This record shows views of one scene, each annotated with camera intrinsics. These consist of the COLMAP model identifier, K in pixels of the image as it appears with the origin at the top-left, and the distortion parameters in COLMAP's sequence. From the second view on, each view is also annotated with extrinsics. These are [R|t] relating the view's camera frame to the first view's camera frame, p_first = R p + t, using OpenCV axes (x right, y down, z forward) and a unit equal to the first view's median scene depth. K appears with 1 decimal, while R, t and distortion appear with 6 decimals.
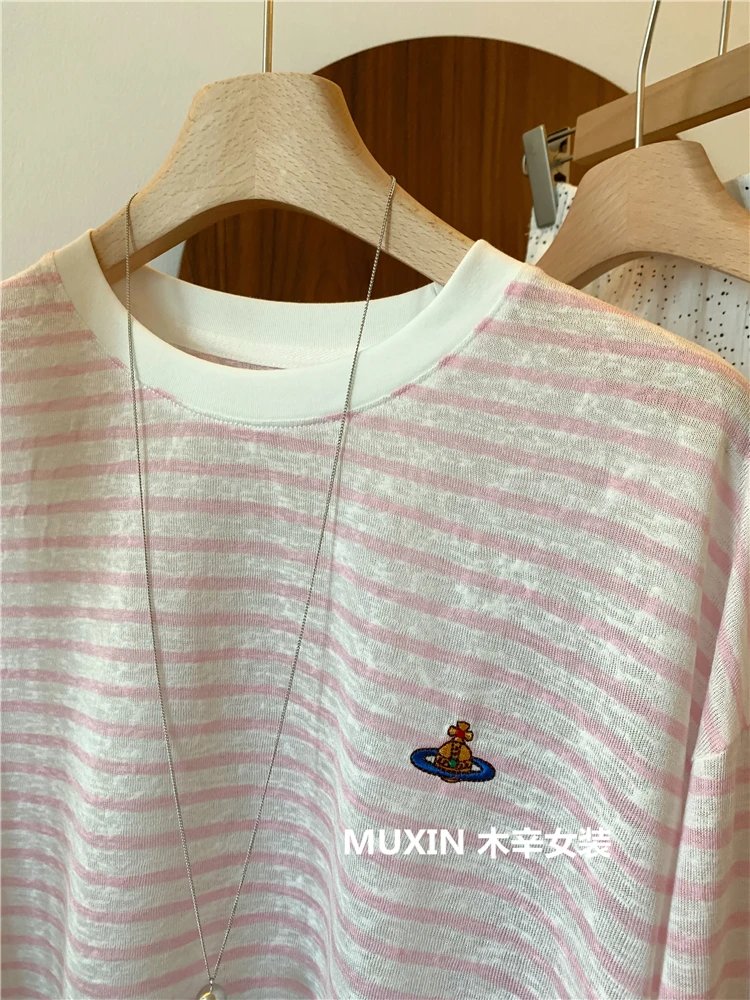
lens RADIAL K [[746.9, 0, 375.3], [0, 746.9, 502.5], [0, 0, 1]] dist [0.008216, -0.020165]
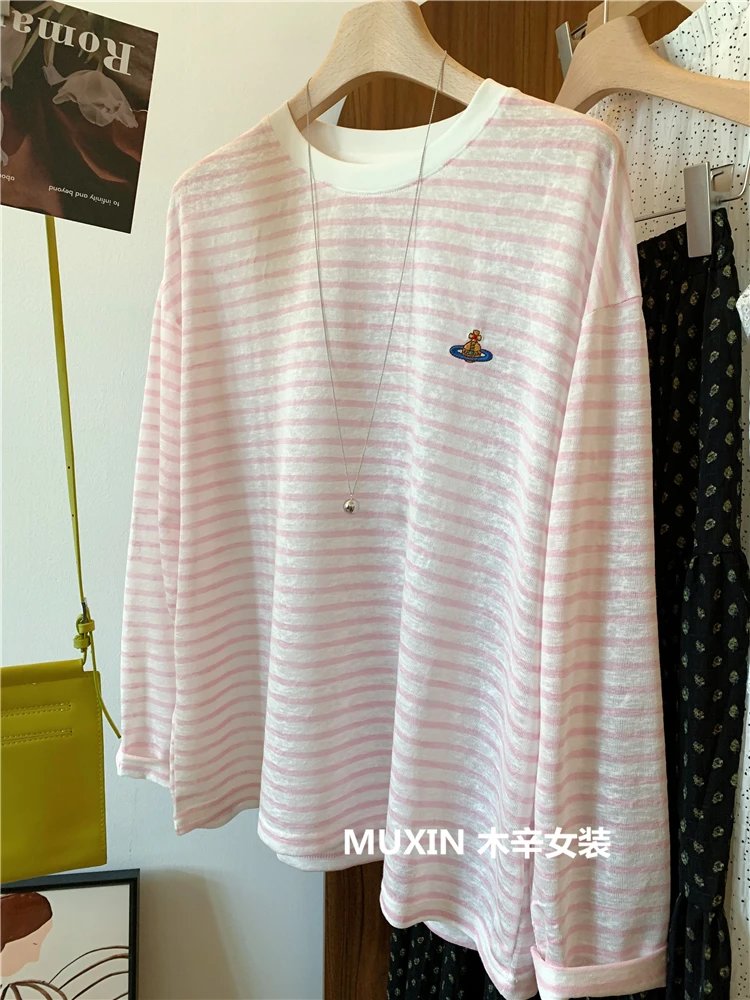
lens RADIAL K [[746.9, 0, 379.0], [0, 746.9, 520.6], [0, 0, 1]] dist [0.008216, -0.020165]
pose [[0.983779, 0.011937, -0.178989, 0.209767], [0.000399, 0.997635, 0.068729, 0.617717], [0.179386, -0.067685, 0.981448, -0.957766]]
